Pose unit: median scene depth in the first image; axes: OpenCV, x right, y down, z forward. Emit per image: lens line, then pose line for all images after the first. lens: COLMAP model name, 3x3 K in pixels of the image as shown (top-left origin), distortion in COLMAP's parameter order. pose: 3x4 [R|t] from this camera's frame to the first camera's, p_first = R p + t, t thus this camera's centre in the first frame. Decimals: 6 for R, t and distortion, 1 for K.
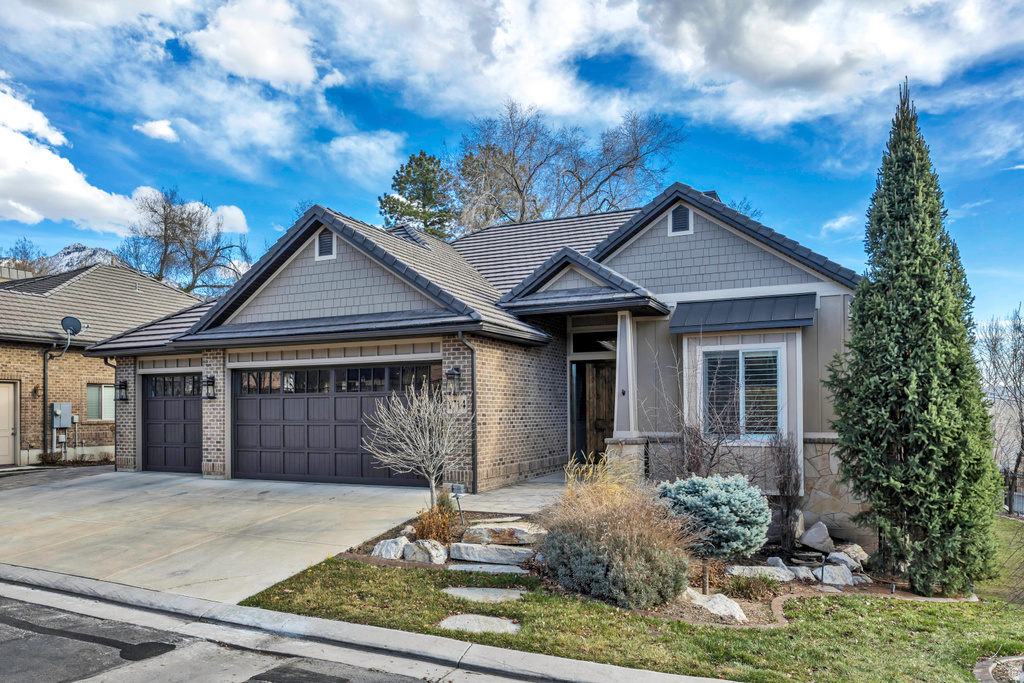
lens RADIAL K [[709.1, 0, 512.0], [0, 709.1, 341.5], [0, 0, 1]] dist [-0.001793, -0.000100]
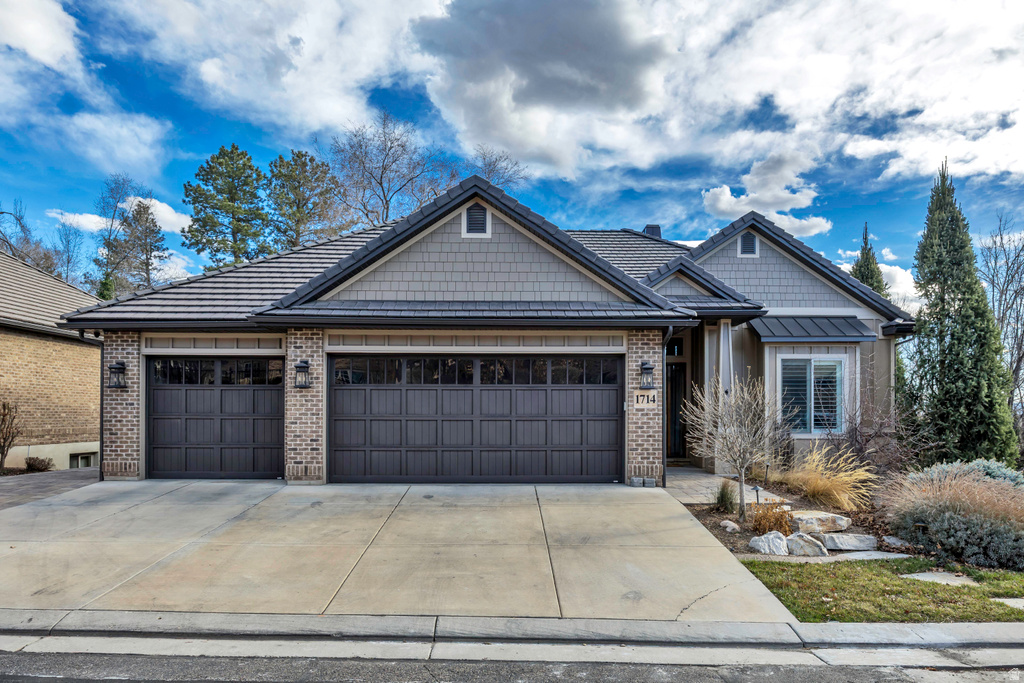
lens RADIAL K [[619.6, 0, 512.0], [0, 619.6, 362.8], [0, 0, 1]] dist [-0.006394, -0.000151]
pose [[0.898644, 0.044653, 0.436399, -0.547548], [-0.050898, 0.998700, 0.002622, 0.039023], [-0.435715, -0.024568, 0.899749, 0.257273]]
